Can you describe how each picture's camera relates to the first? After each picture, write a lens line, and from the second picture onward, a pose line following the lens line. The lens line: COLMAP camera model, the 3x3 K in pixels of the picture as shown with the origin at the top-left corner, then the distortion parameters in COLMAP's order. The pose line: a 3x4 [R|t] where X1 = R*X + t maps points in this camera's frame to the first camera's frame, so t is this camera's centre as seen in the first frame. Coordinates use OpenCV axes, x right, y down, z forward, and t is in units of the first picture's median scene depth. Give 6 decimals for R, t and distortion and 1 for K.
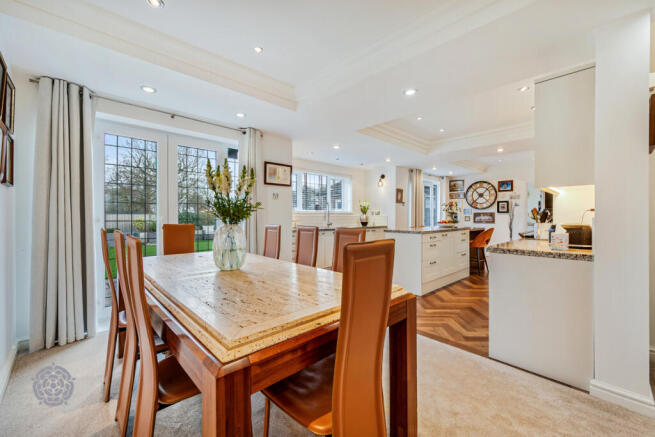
lens RADIAL K [[277.1, 0, 325.5], [0, 277.1, 218.8], [0, 0, 1]] dist [0.008109, 0.000383]
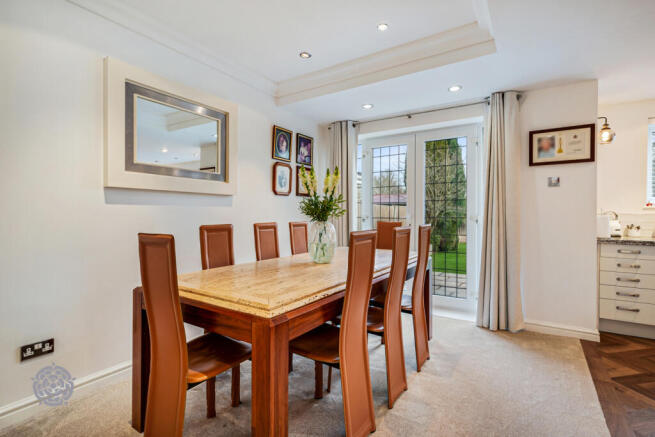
lens RADIAL K [[303.9, 0, 313.1], [0, 303.9, 216.4], [0, 0, 1]] dist [0.008917, -0.000326]
pose [[0.199927, 0.014004, -0.979711, 0.240361], [-0.010852, 0.999868, 0.012077, -0.004832], [0.979751, 0.008217, 0.200052, 0.214132]]
